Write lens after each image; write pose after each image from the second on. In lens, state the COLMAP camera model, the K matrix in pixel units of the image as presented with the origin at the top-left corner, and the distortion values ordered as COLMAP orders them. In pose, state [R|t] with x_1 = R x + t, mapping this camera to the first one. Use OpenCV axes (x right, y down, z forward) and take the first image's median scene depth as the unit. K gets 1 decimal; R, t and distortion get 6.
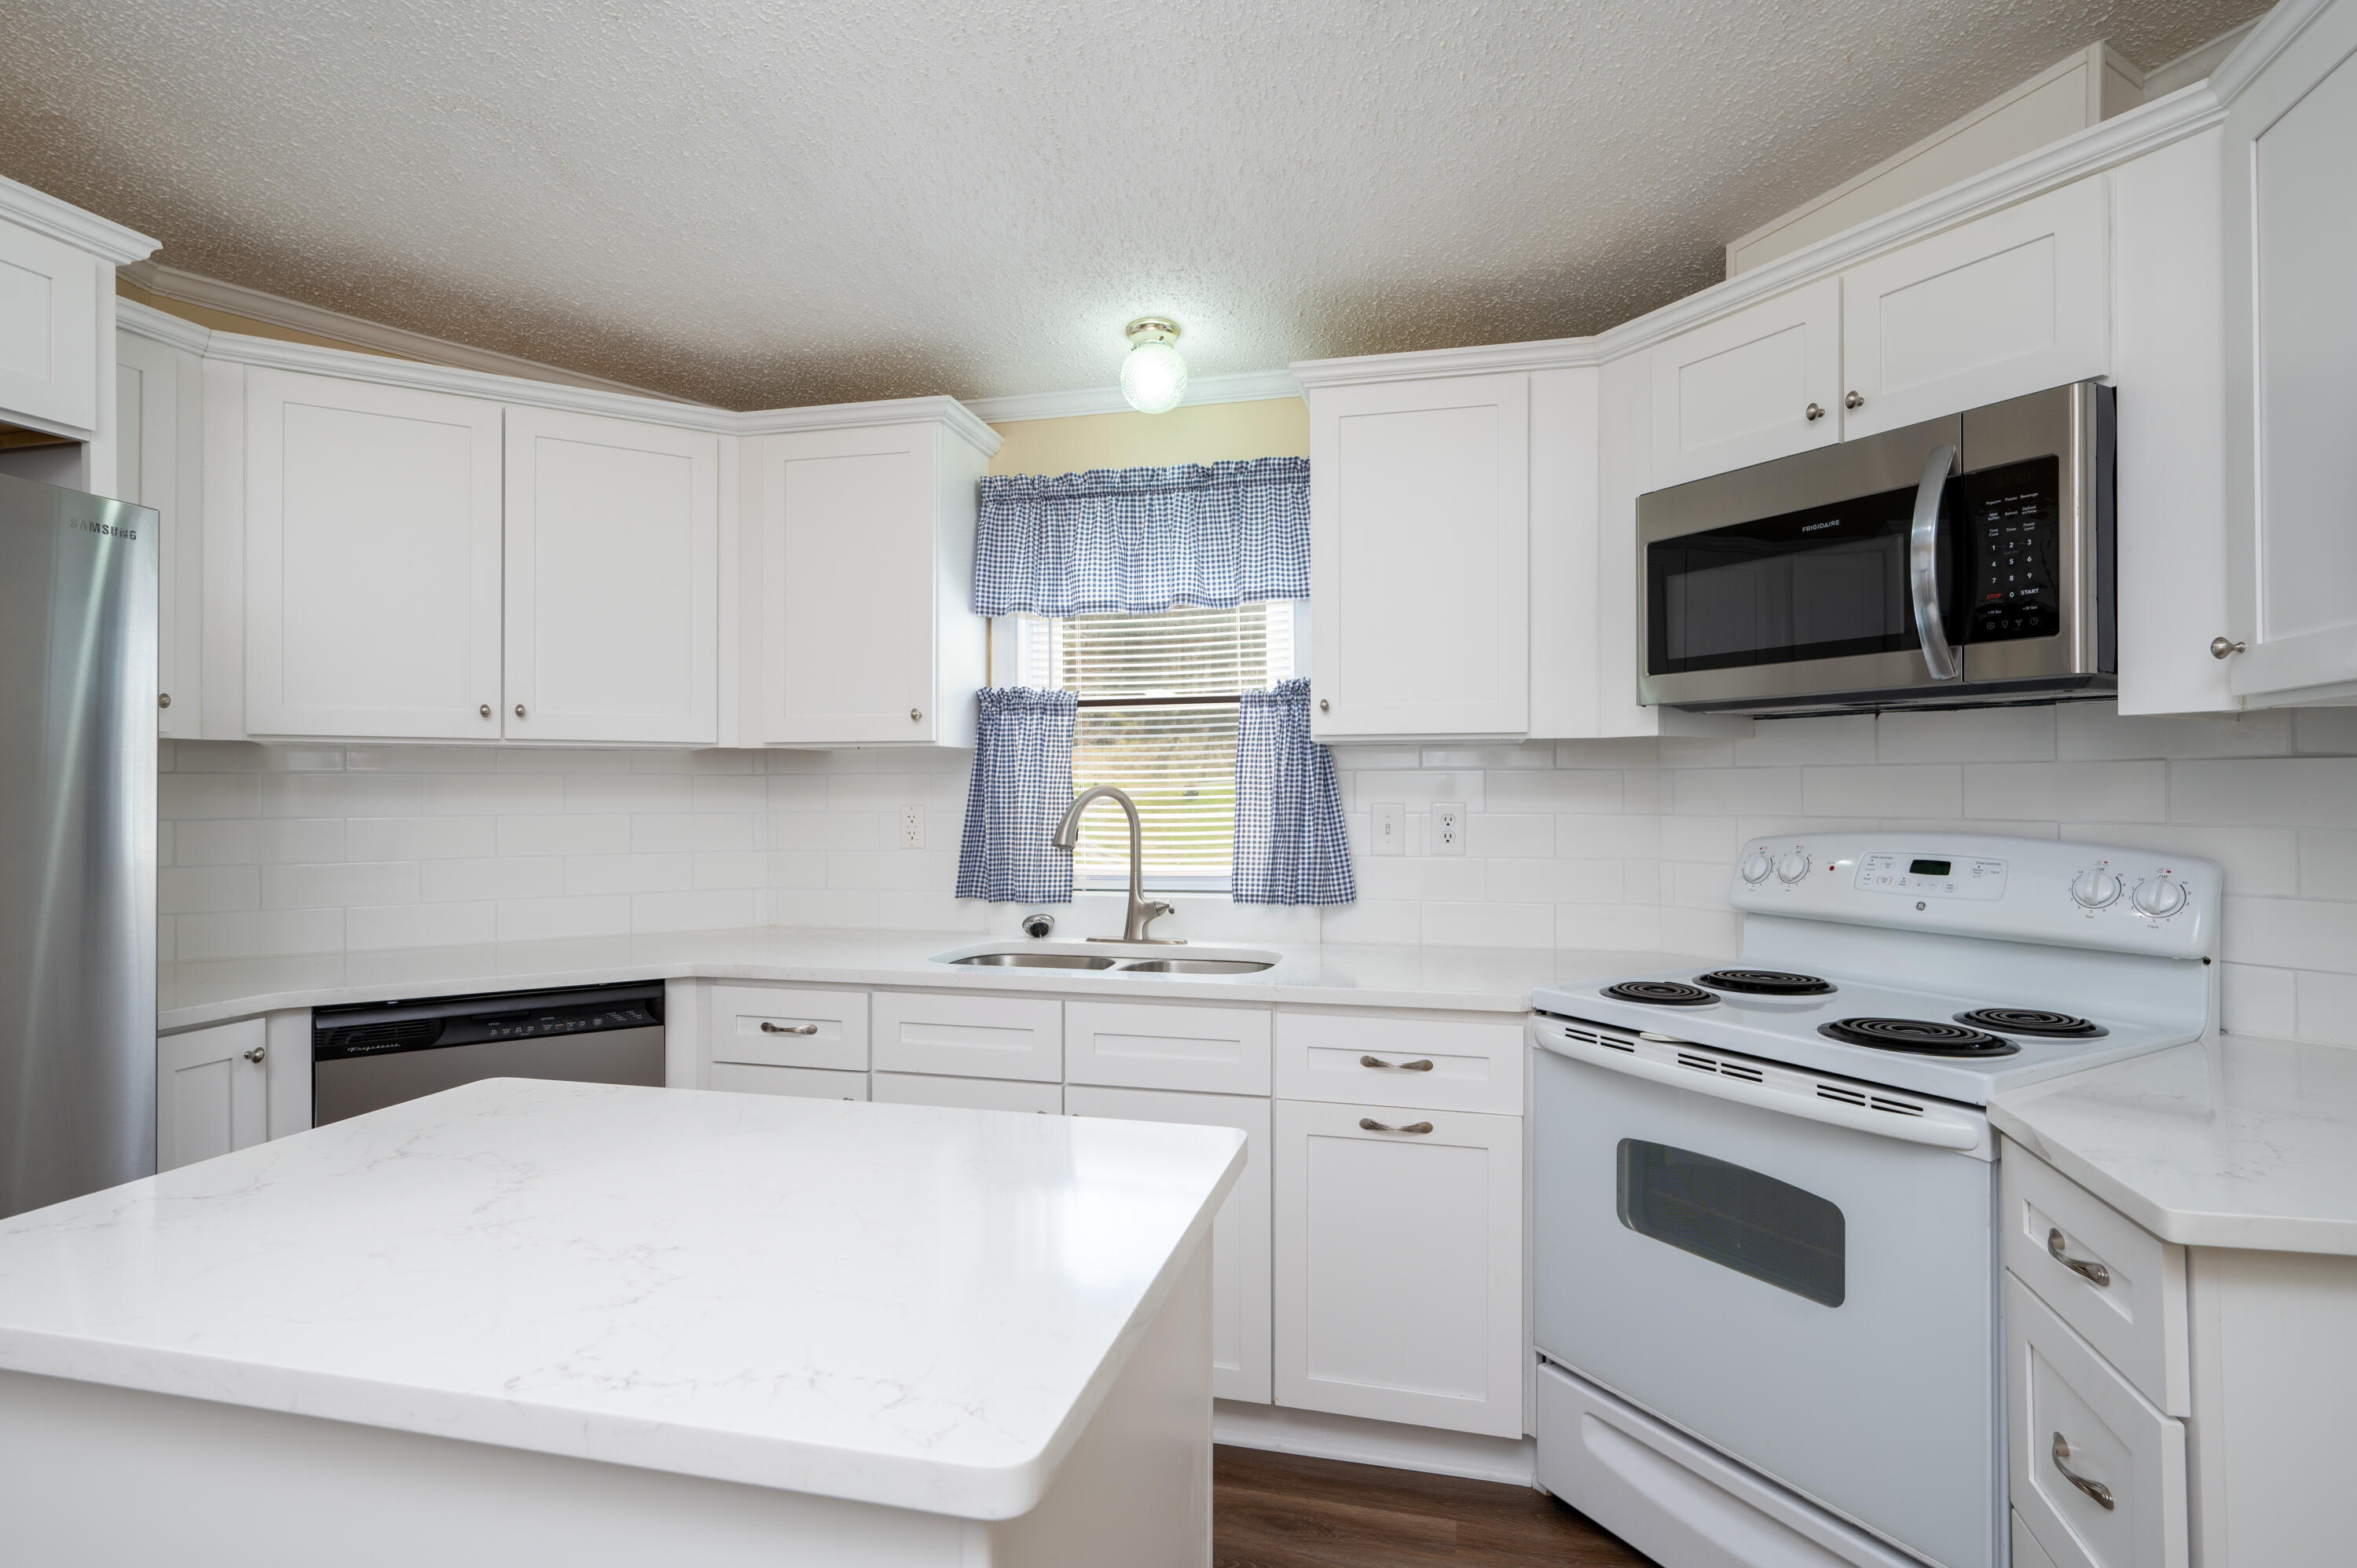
lens RADIAL K [[1210.3, 0, 1179.1], [0, 1210.3, 796.5], [0, 0, 1]] dist [-0.002512, 0.004531]
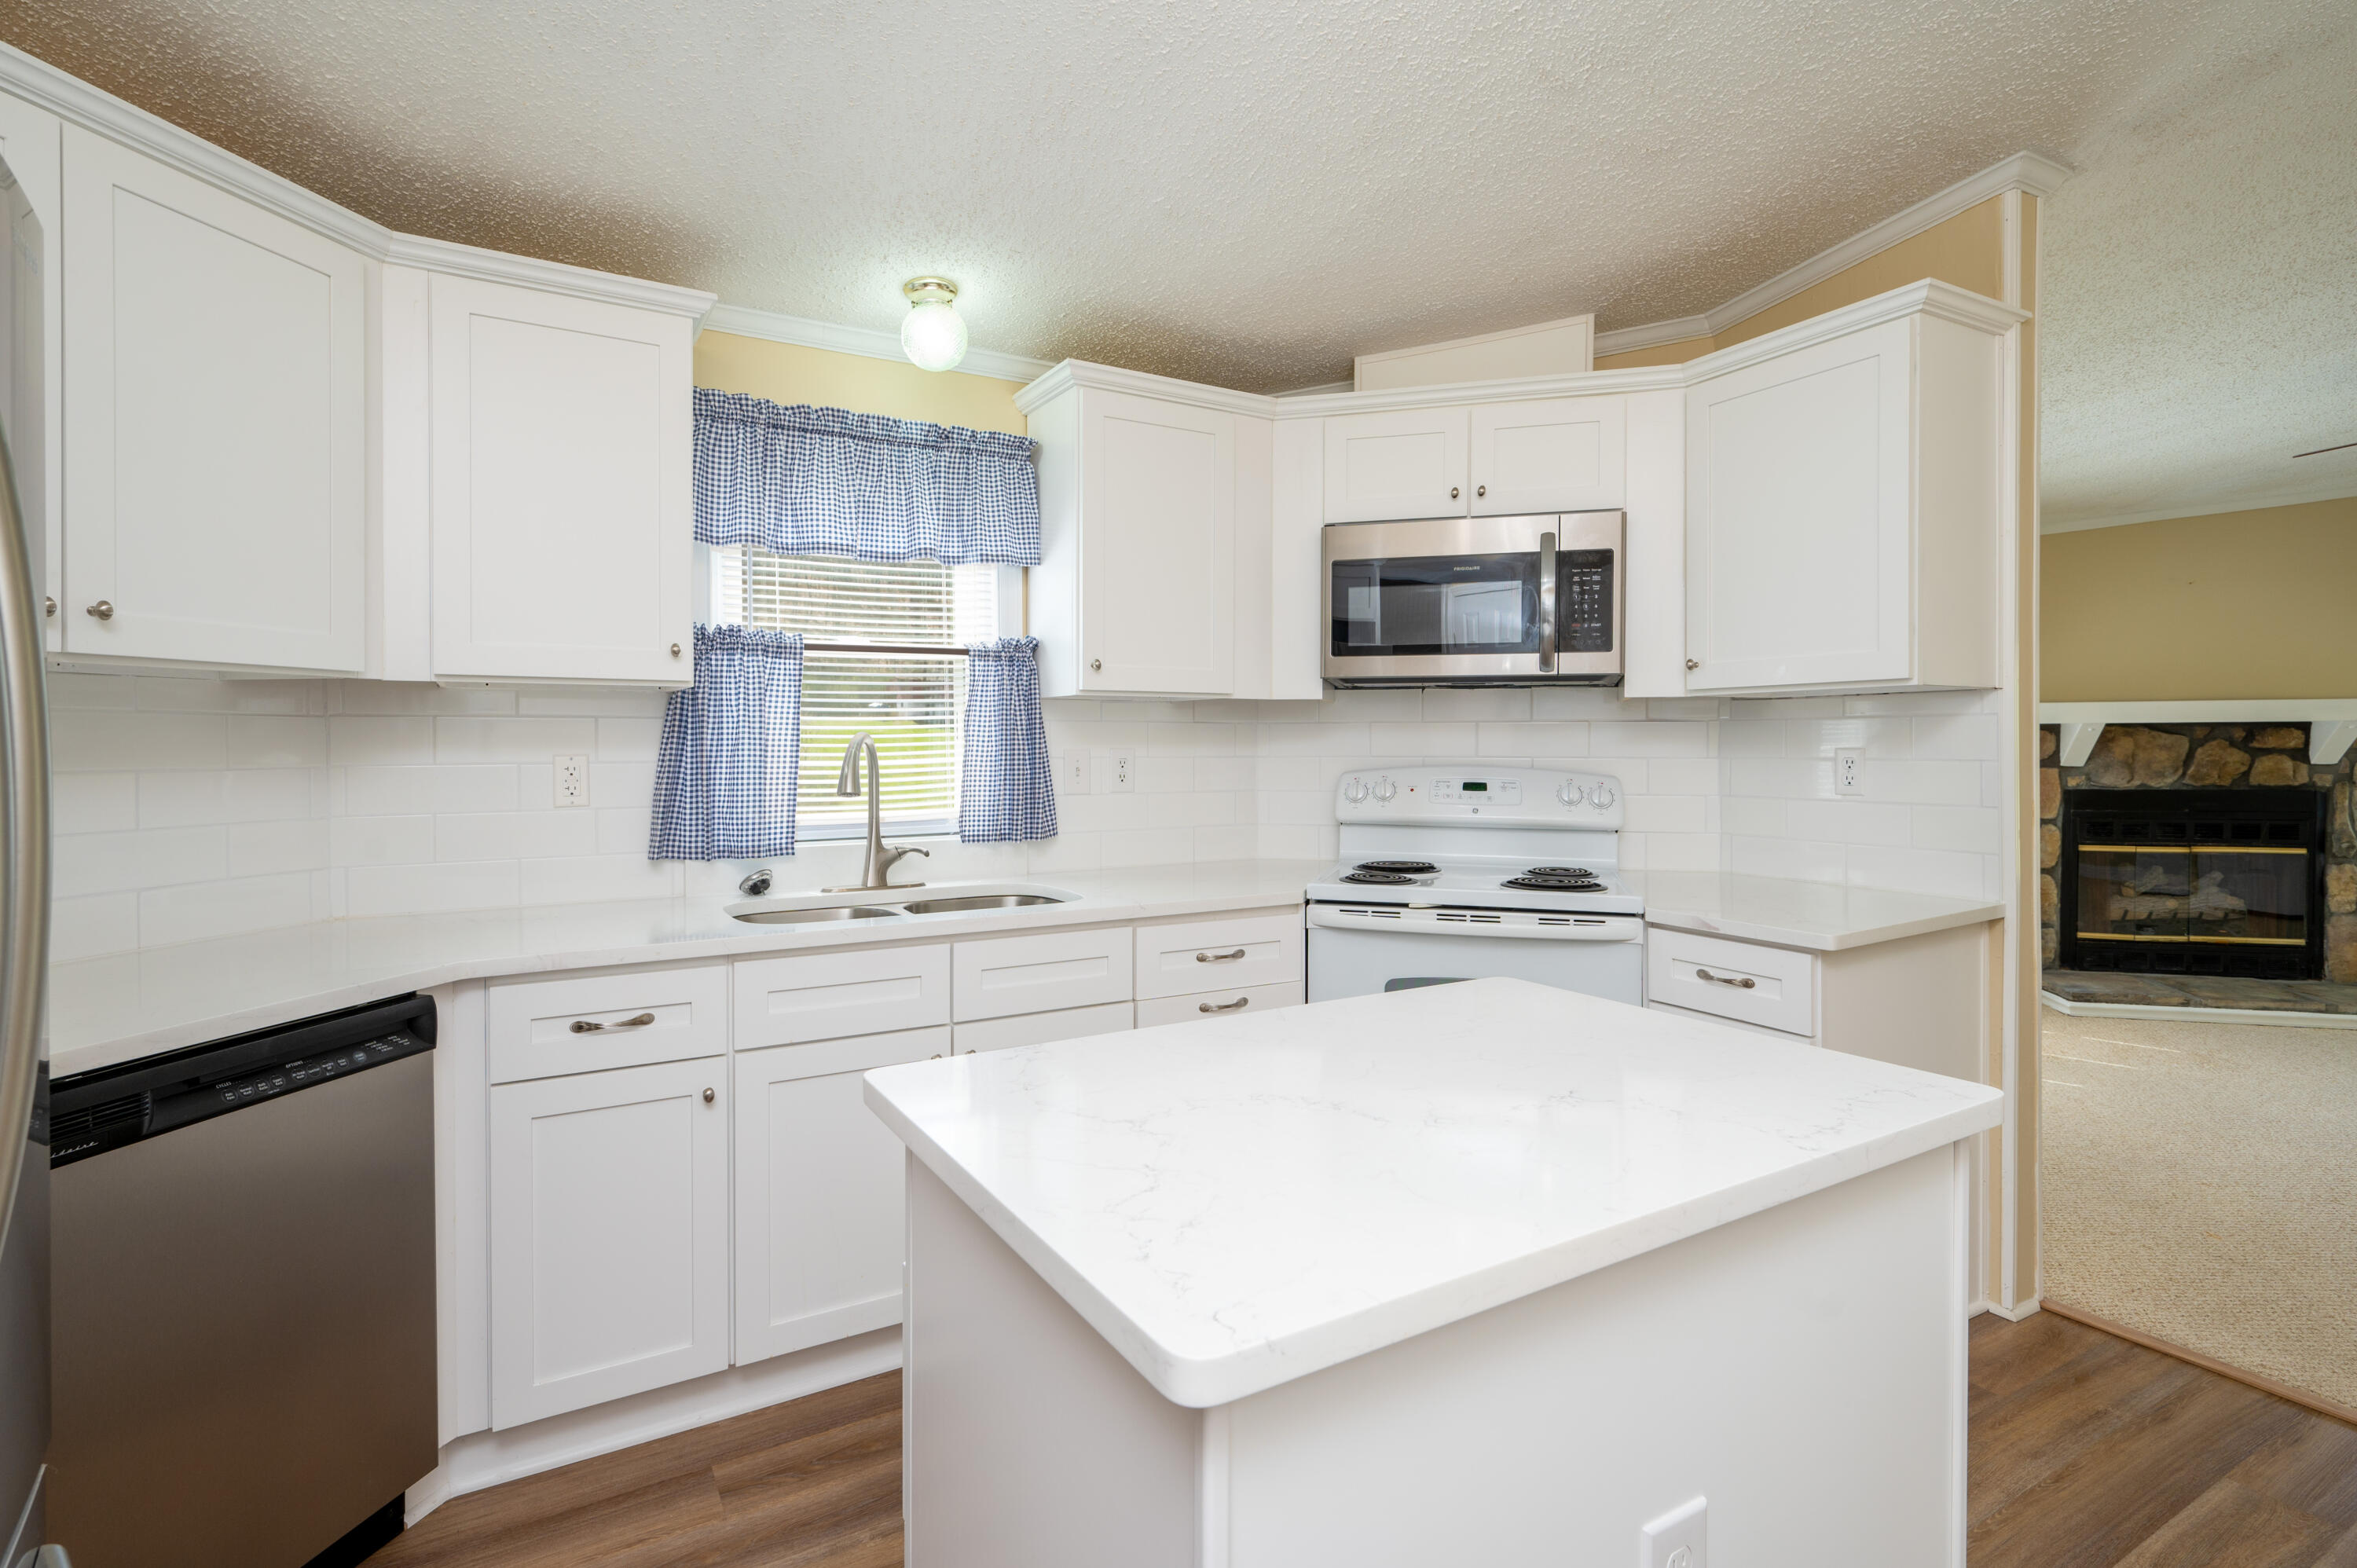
lens RADIAL K [[1120.2, 0, 1225.2], [0, 1120.2, 760.2], [0, 0, 1]] dist [0.015565, -0.000814]
pose [[0.706391, -0.012011, 0.707720, -0.520906], [0.002567, 0.999893, 0.014407, 0.001070], [-0.707818, -0.008360, 0.706346, 0.145091]]
